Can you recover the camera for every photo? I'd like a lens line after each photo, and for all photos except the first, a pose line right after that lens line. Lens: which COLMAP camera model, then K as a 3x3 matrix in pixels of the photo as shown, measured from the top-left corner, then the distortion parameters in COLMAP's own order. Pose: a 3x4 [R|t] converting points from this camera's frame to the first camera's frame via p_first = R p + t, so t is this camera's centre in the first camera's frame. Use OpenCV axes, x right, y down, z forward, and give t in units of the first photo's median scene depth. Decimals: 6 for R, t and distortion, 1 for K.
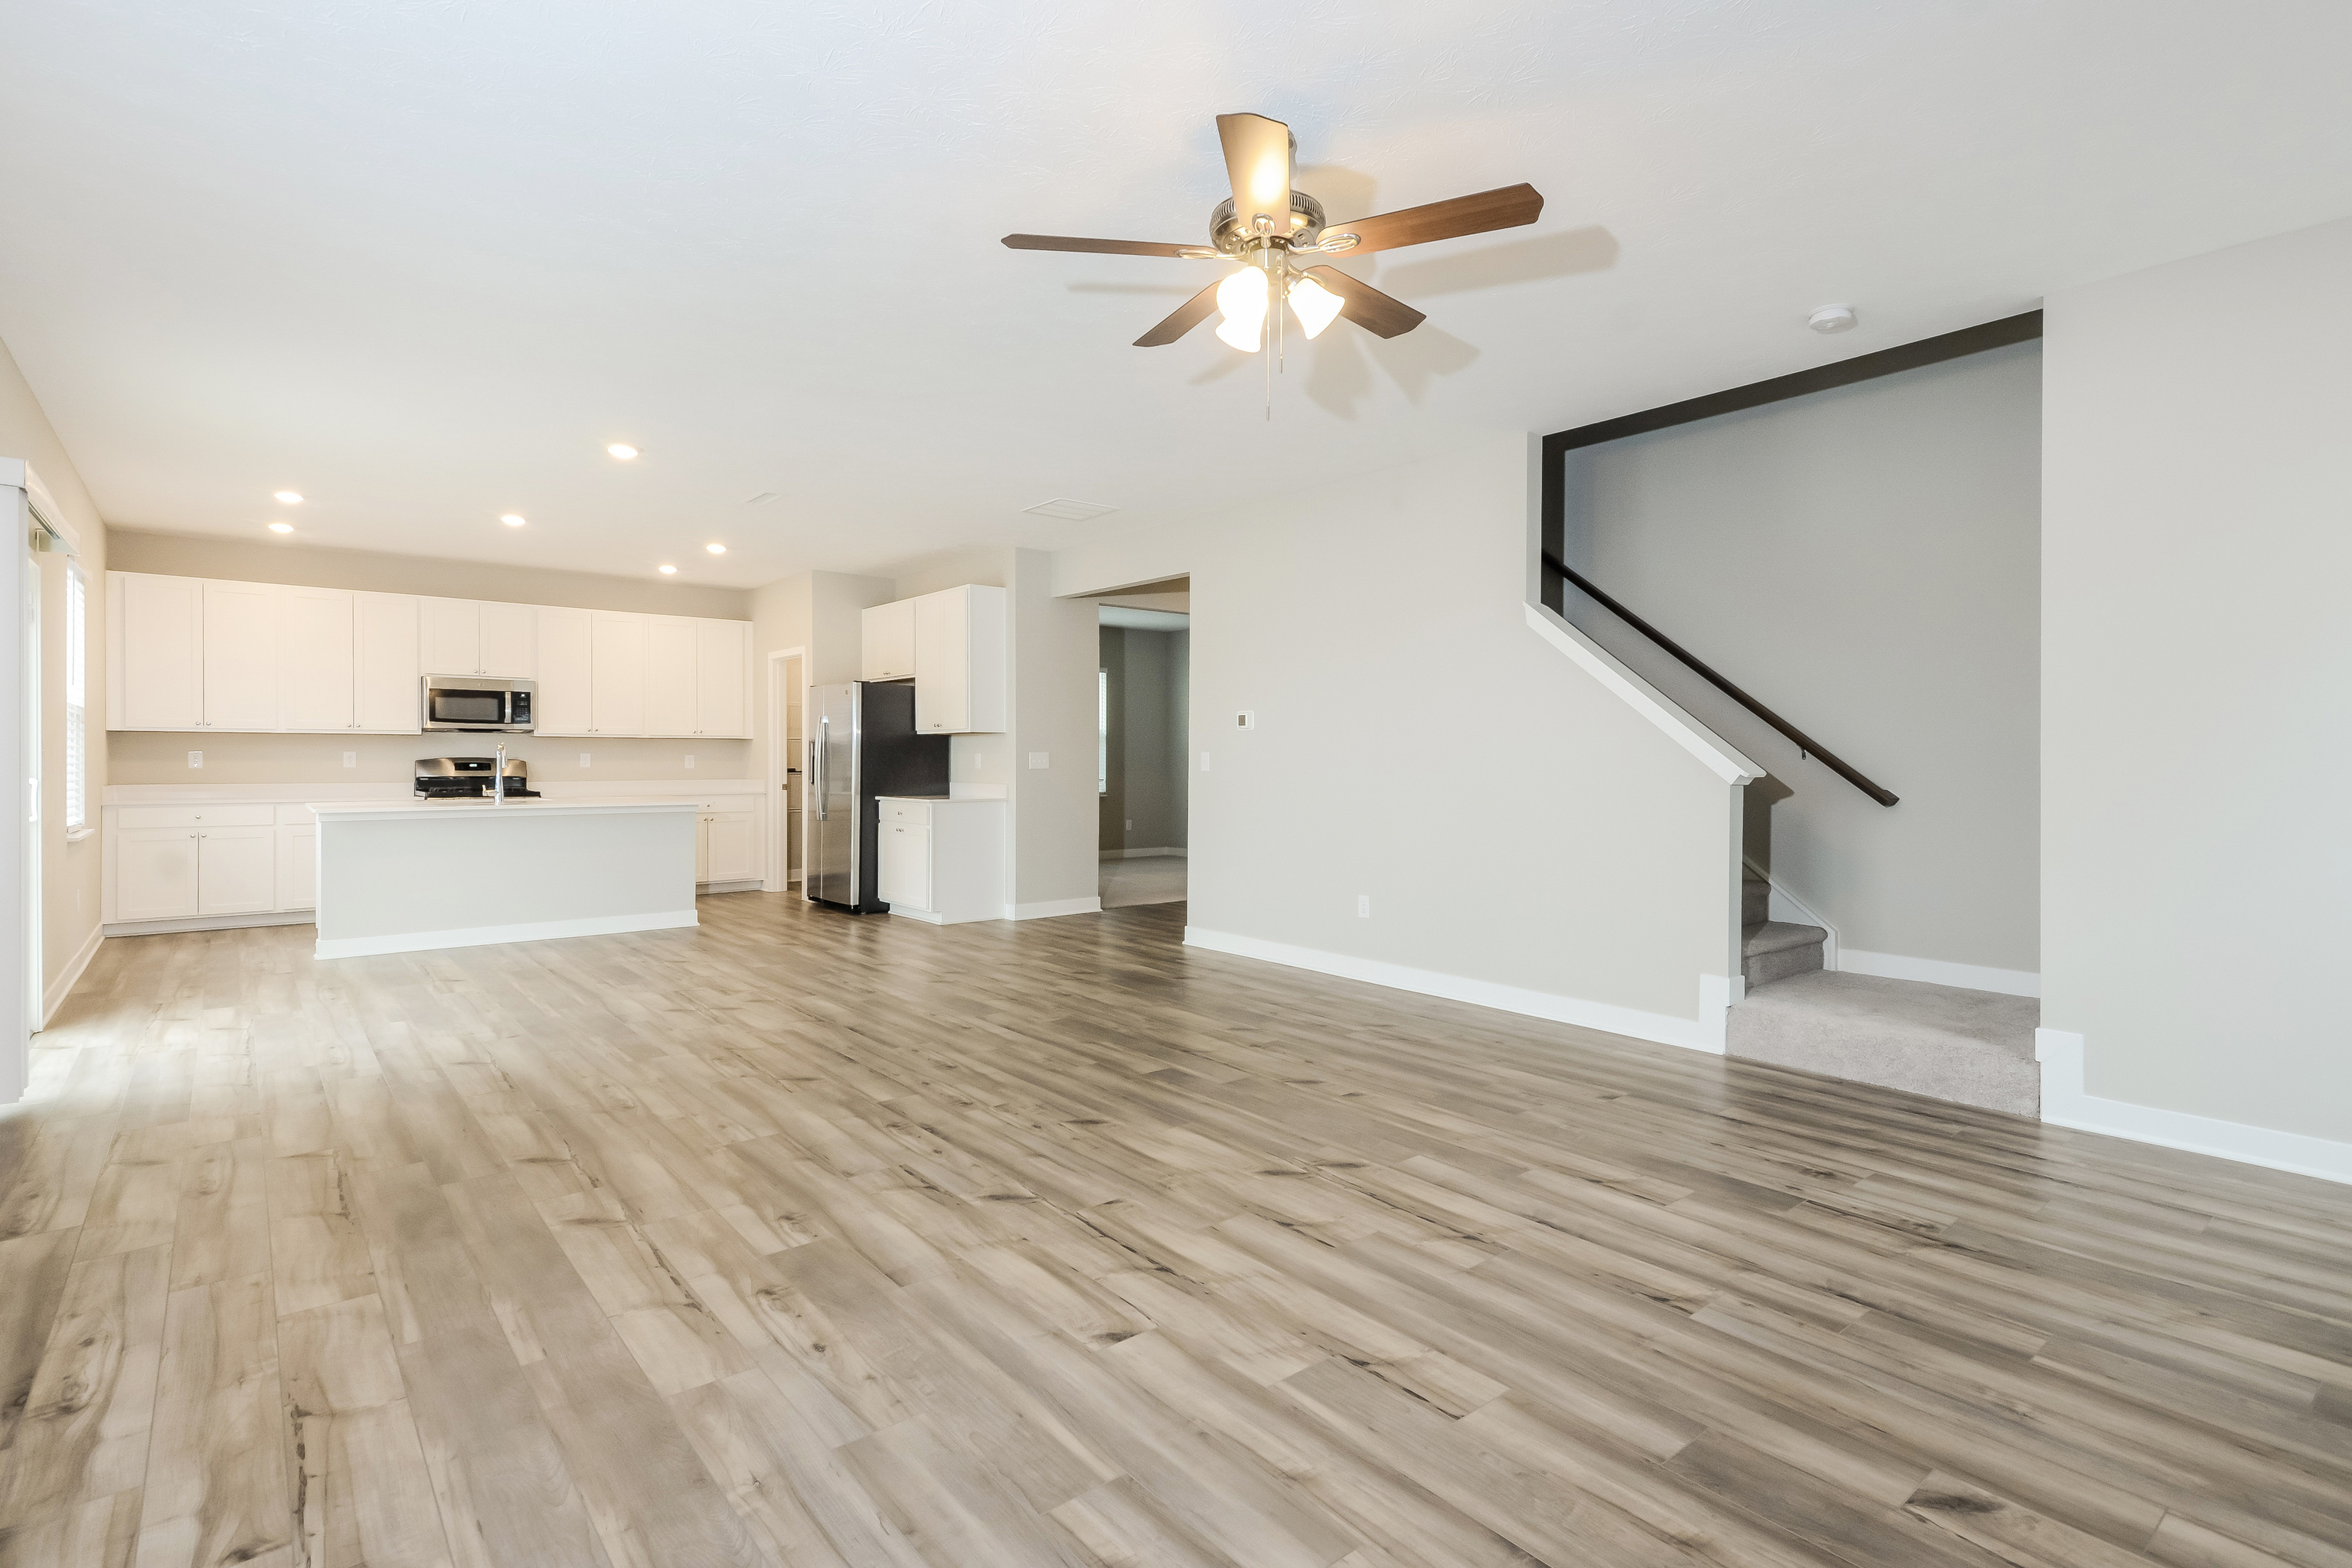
lens RADIAL K [[1137.7, 0, 1180.1], [0, 1137.7, 763.5], [0, 0, 1]] dist [0.004523, 0.000302]
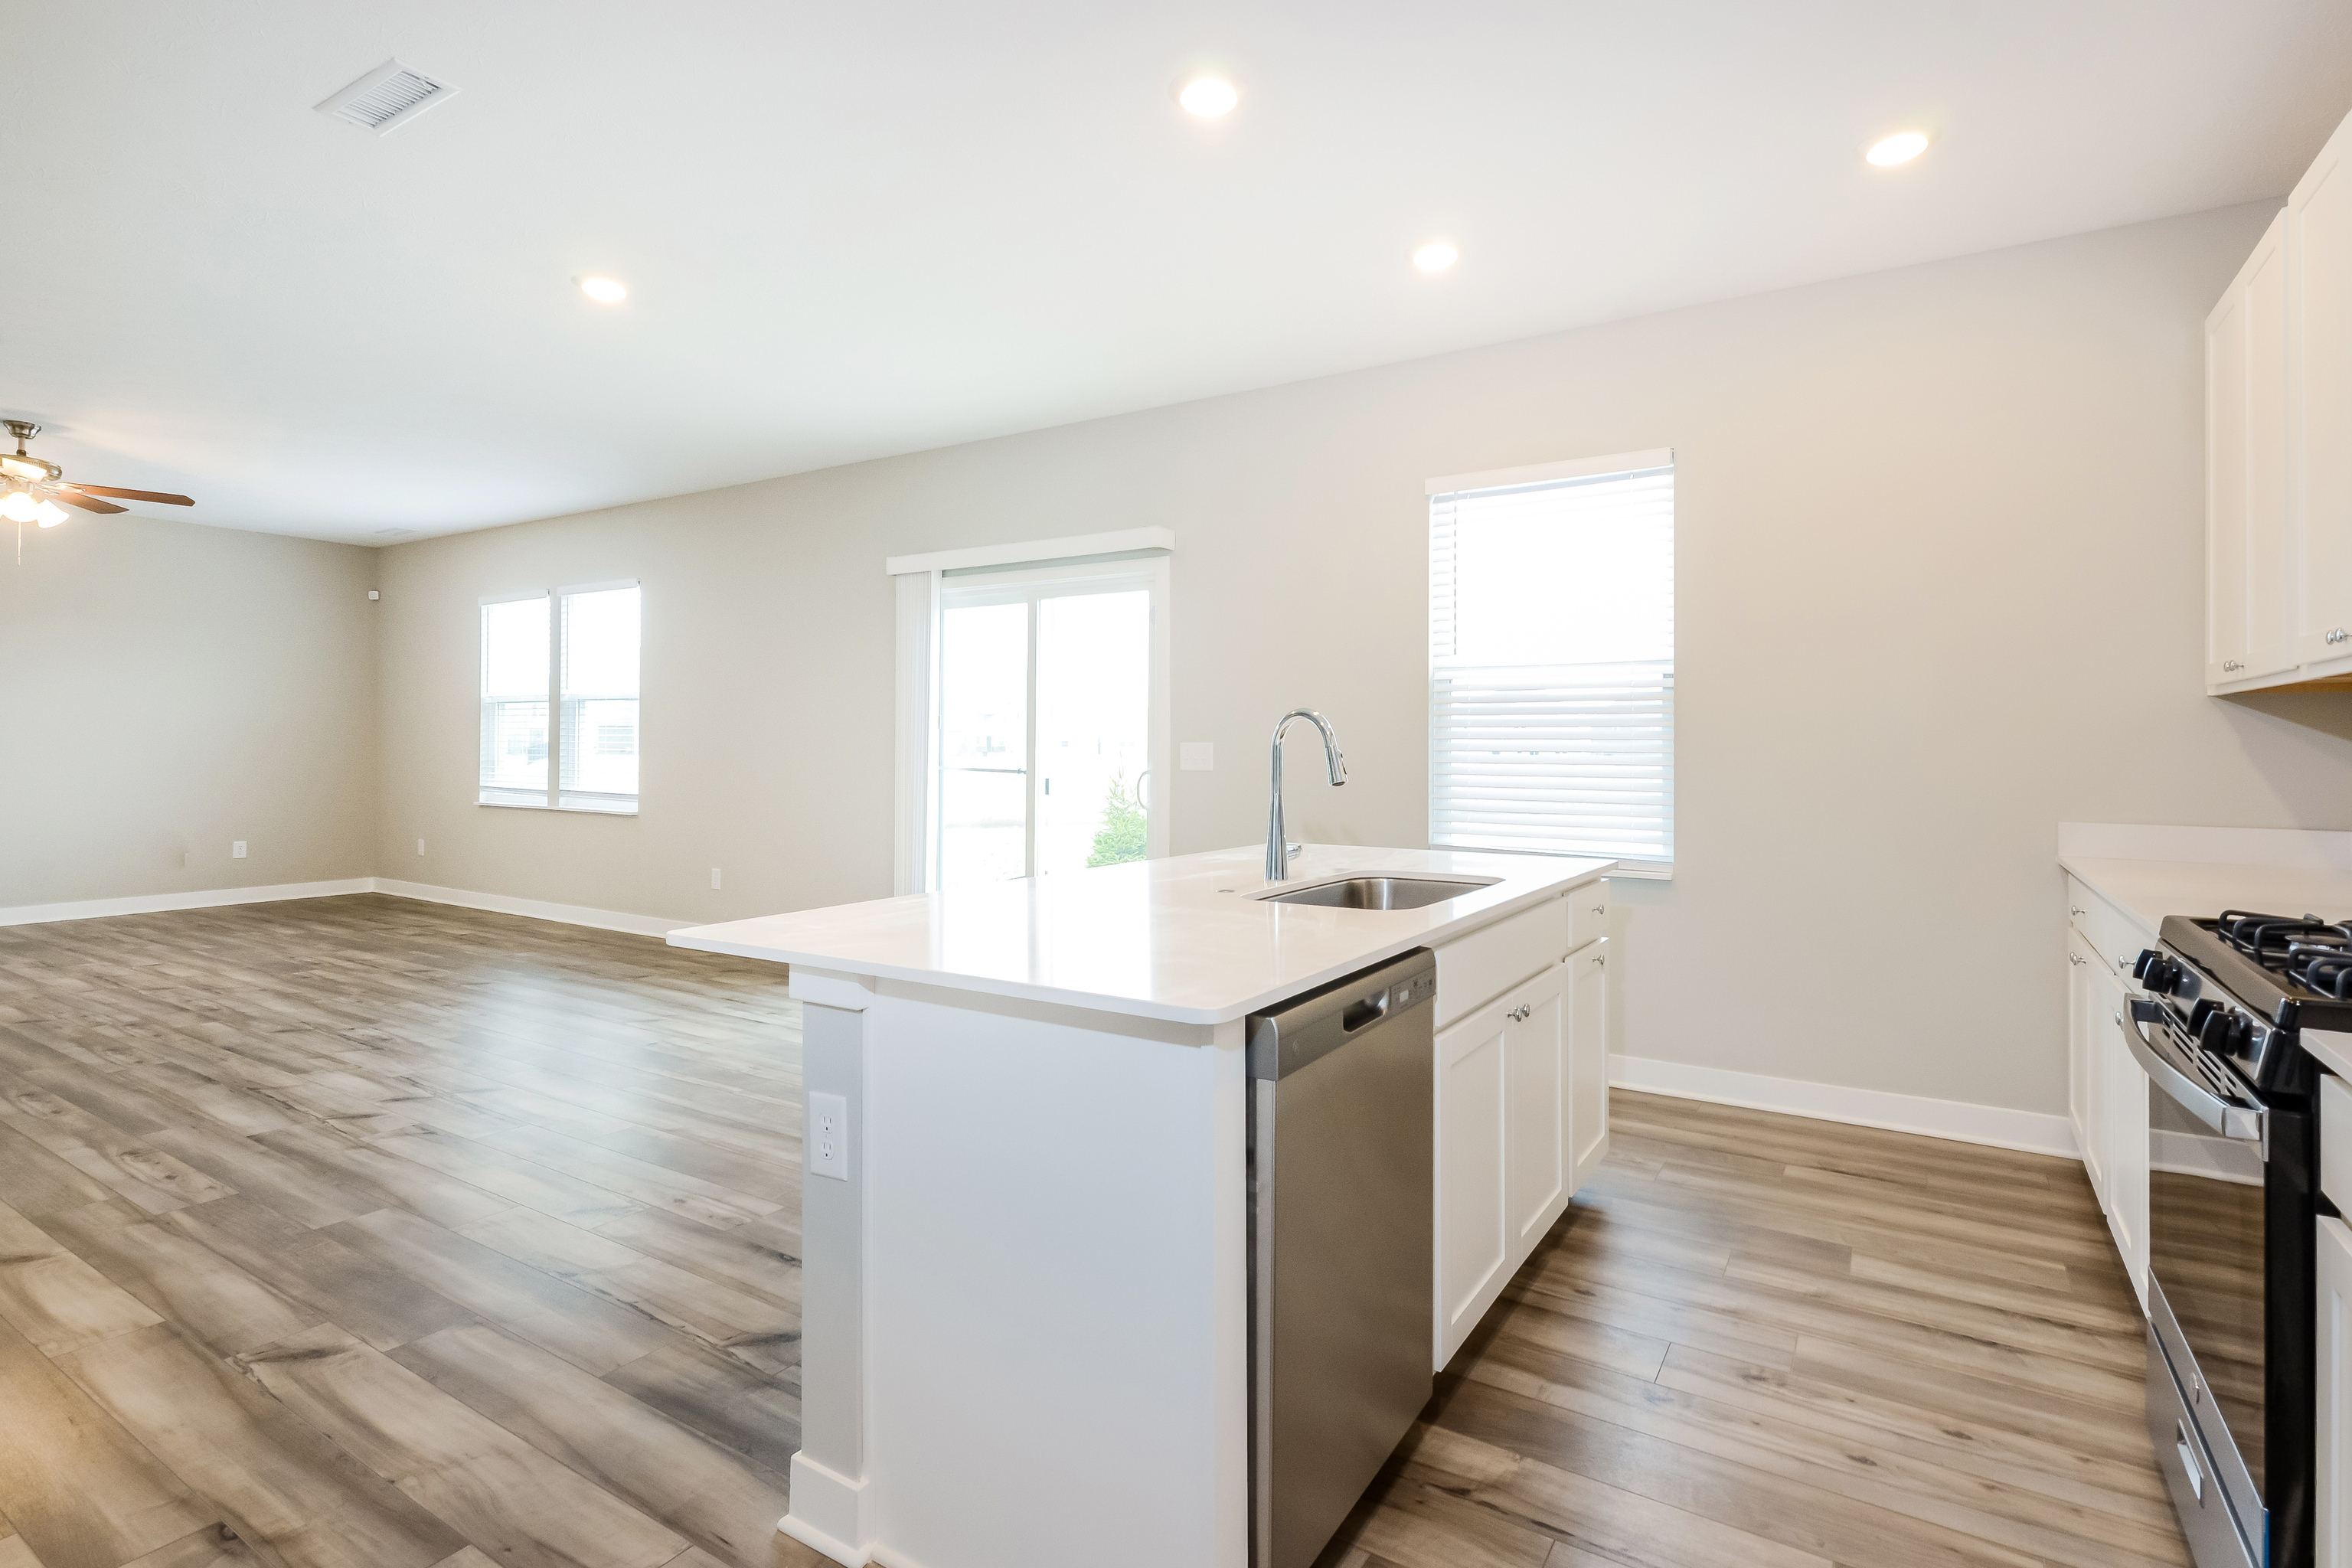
lens RADIAL K [[1164.8, 0, 1178.3], [0, 1164.8, 744.8], [0, 0, 1]] dist [0.000319, -0.000090]
pose [[-0.952292, -0.010188, -0.305017, -1.059263], [-0.010399, 0.999945, -0.000932, -0.013870], [0.305010, 0.002285, -0.952346, 3.075892]]
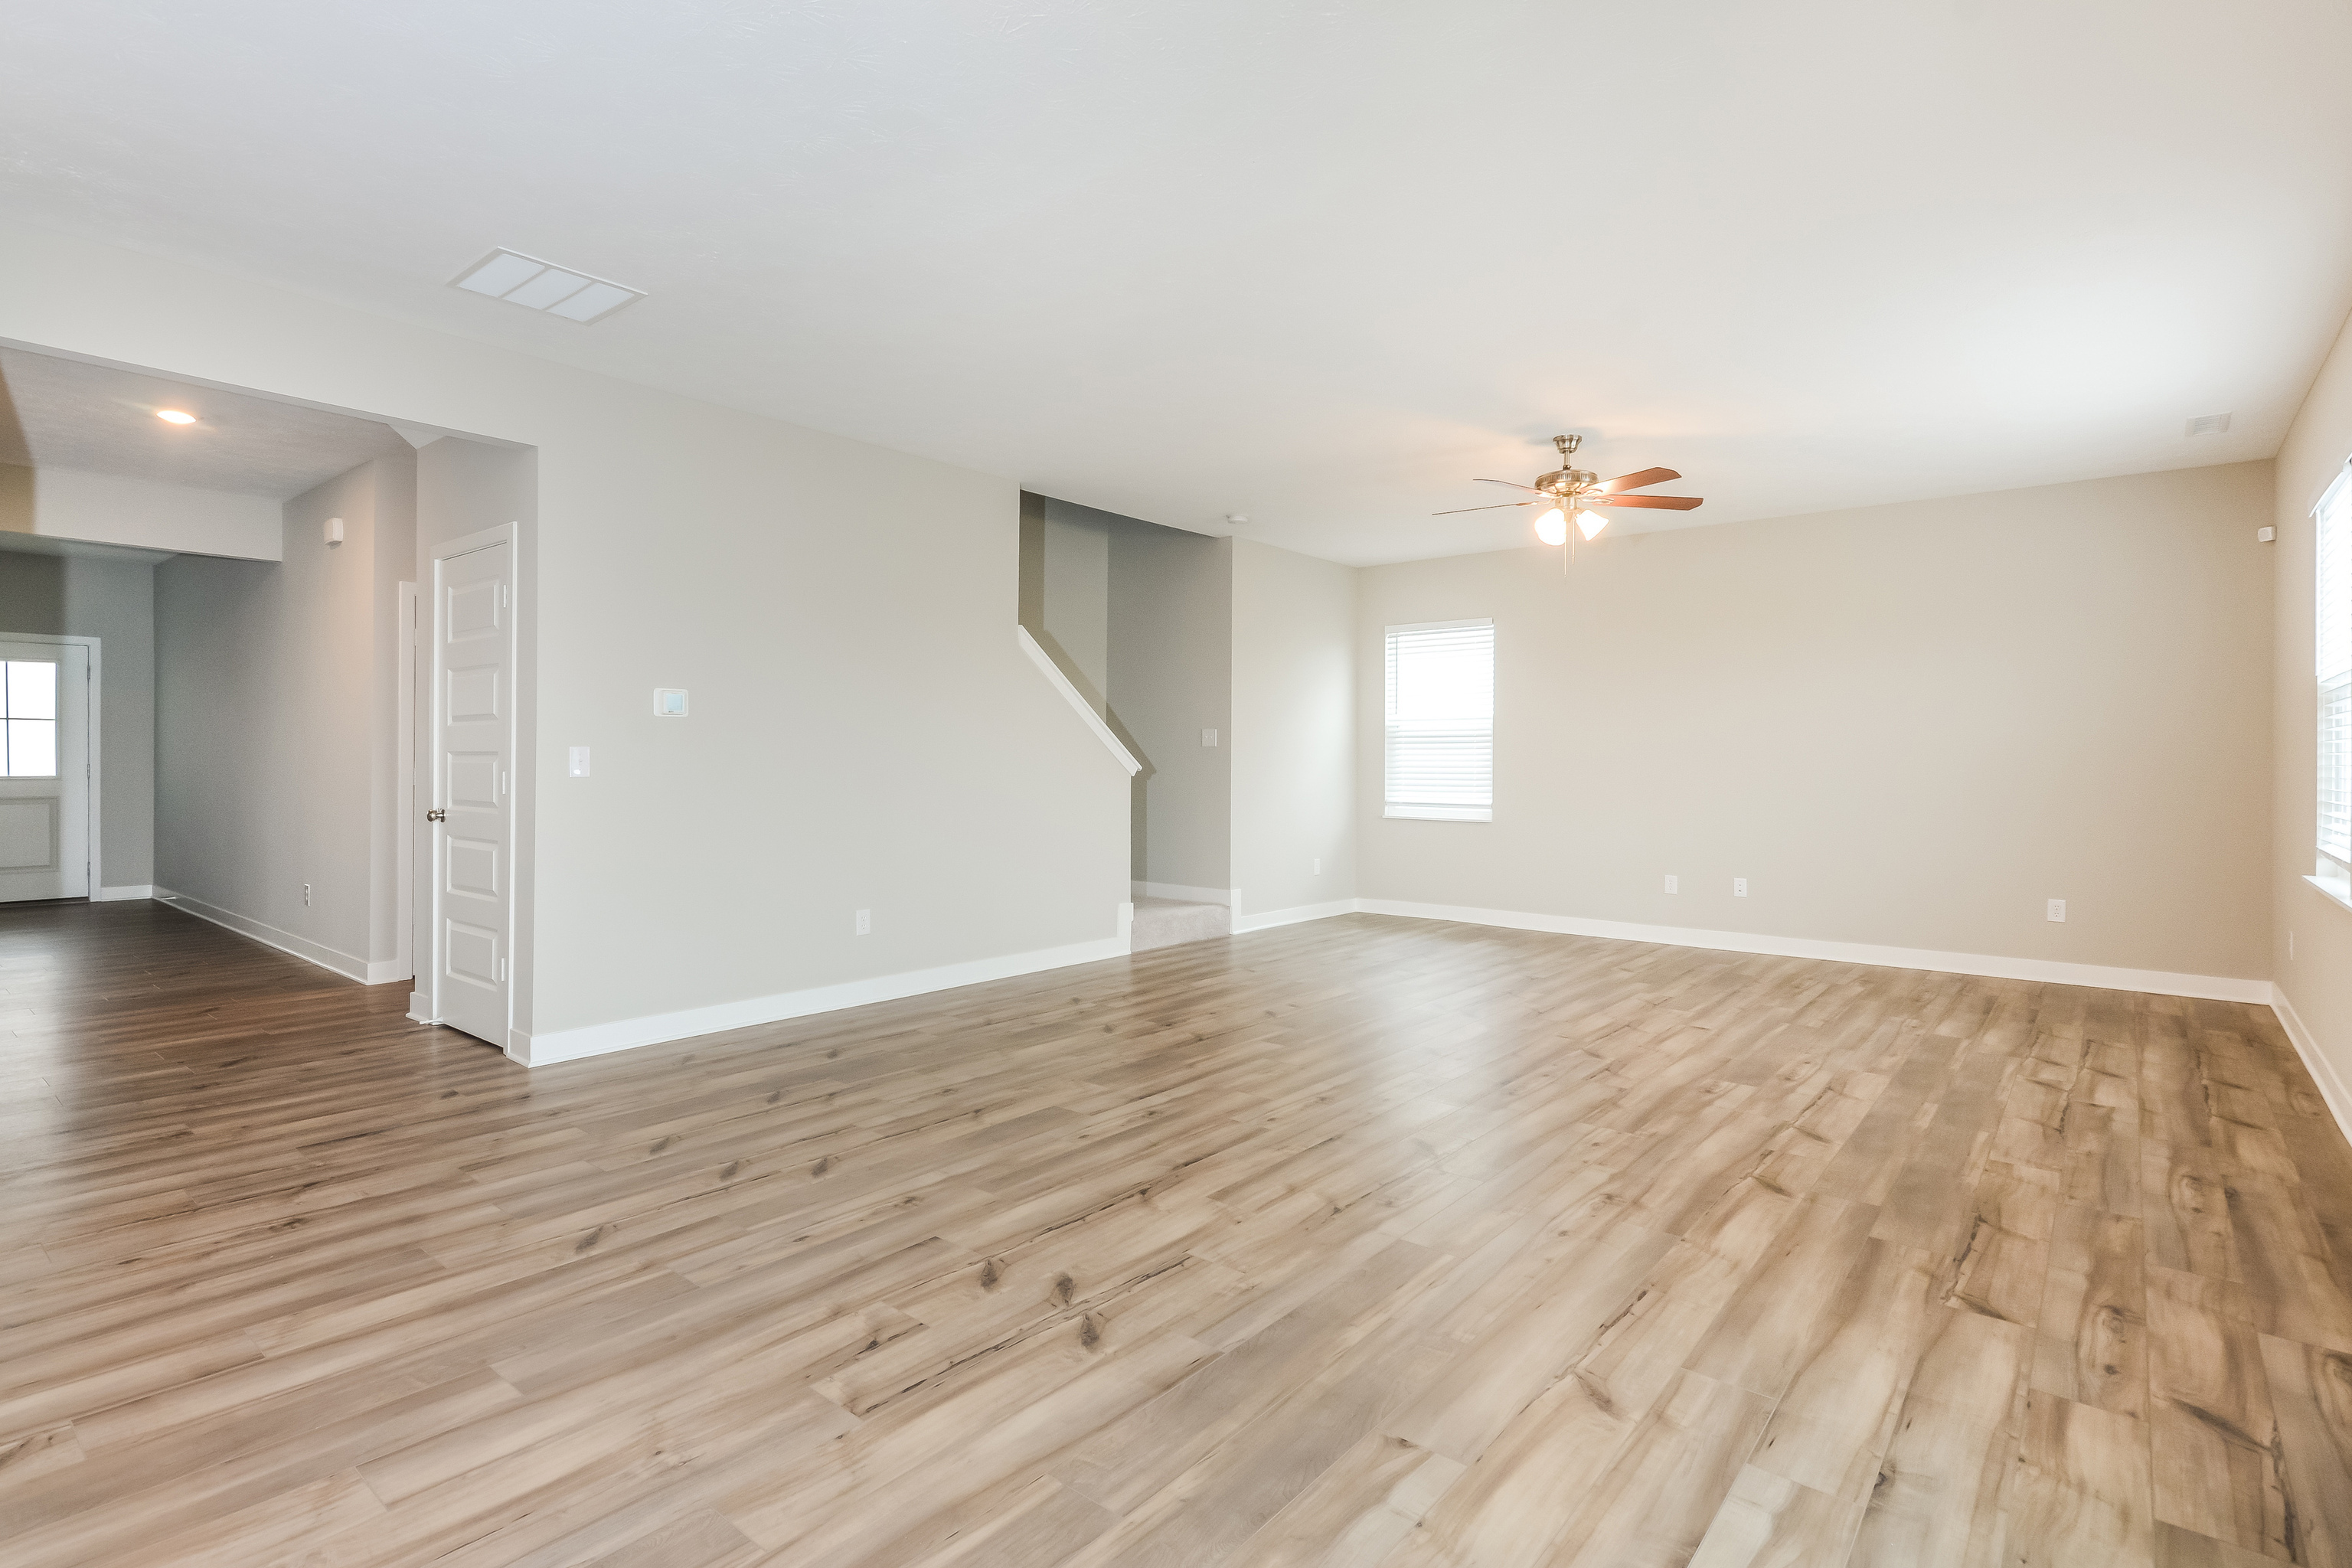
lens RADIAL K [[1137.7, 0, 1180.1], [0, 1137.7, 763.5], [0, 0, 1]] dist [0.004523, 0.000302]
pose [[-0.184967, -0.009781, 0.982696, -1.474162], [-0.003996, 0.999950, 0.009200, -0.018511], [-0.982737, -0.002225, -0.184997, 1.745092]]
